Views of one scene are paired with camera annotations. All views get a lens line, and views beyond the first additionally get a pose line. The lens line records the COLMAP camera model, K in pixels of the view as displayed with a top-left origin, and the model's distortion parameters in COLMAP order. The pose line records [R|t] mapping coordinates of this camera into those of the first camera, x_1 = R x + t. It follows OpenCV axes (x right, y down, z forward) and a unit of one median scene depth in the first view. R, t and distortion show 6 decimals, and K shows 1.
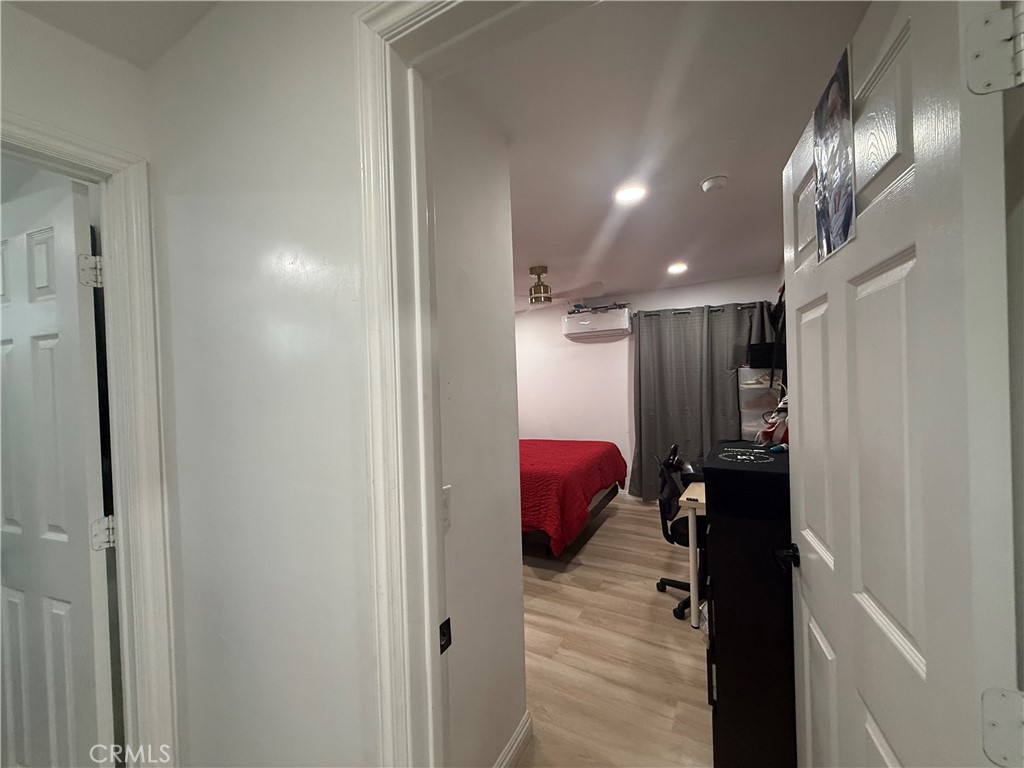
lens RADIAL K [[407.5, 0, 505.9], [0, 407.5, 382.5], [0, 0, 1]] dist [0.001333, -0.000160]
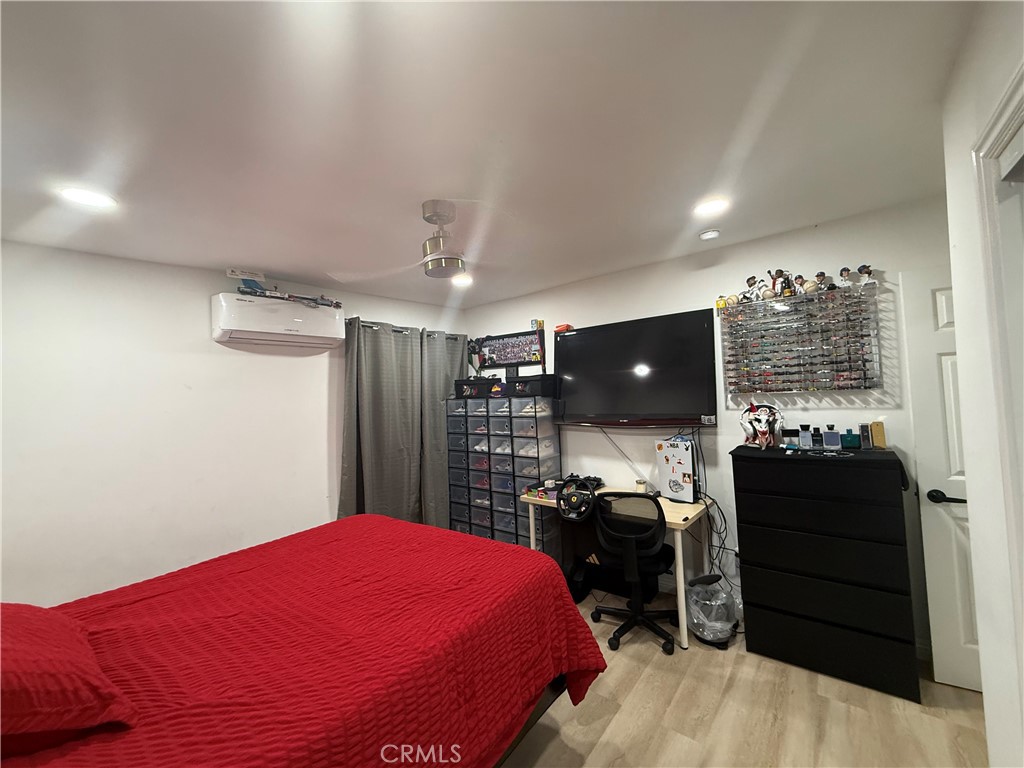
lens RADIAL K [[407.5, 0, 514.7], [0, 407.5, 377.8], [0, 0, 1]] dist [0.001333, -0.000160]
pose [[0.150803, 0.059419, 0.986777, -0.561075], [0.040374, 0.996989, -0.066204, -0.020664], [-0.987739, 0.049824, 0.147949, 1.074515]]
